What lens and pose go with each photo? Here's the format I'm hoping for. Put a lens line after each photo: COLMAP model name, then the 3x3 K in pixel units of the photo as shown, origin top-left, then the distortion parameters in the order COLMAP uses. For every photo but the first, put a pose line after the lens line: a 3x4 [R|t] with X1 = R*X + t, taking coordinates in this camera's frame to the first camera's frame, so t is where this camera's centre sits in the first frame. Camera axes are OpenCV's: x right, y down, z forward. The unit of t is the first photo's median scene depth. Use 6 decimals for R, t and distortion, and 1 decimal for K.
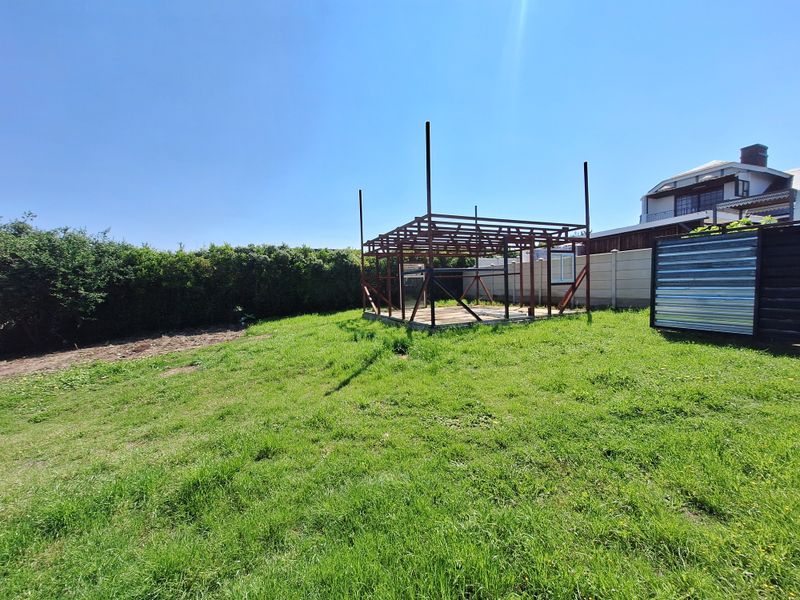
lens RADIAL K [[318.1, 0, 398.9], [0, 318.1, 312.2], [0, 0, 1]] dist [-0.010974, 0.000089]
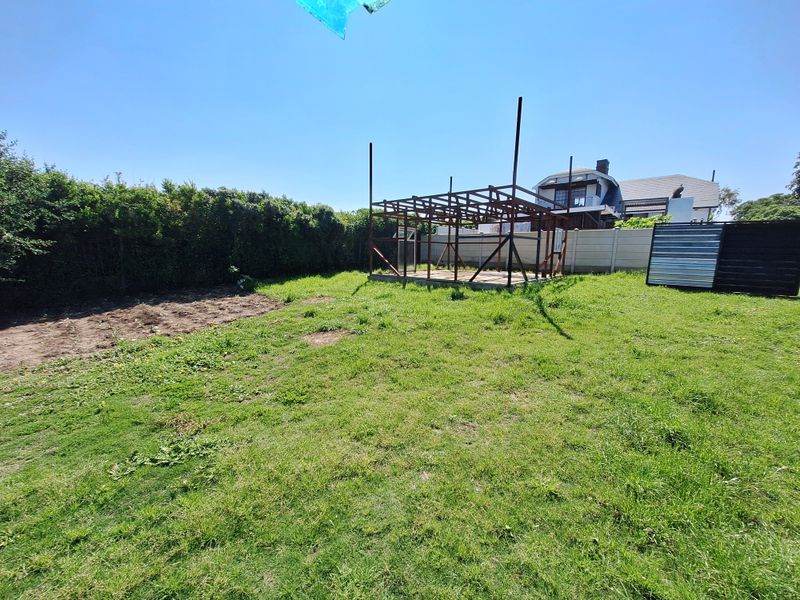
lens RADIAL K [[316.1, 0, 400.0], [0, 316.1, 301.2], [0, 0, 1]] dist [0.001418, 0.001048]
pose [[0.900064, -0.028052, 0.434853, -0.477756], [-0.003981, 0.997355, 0.072578, 0.012106], [-0.435739, -0.067056, 0.897572, 0.088747]]
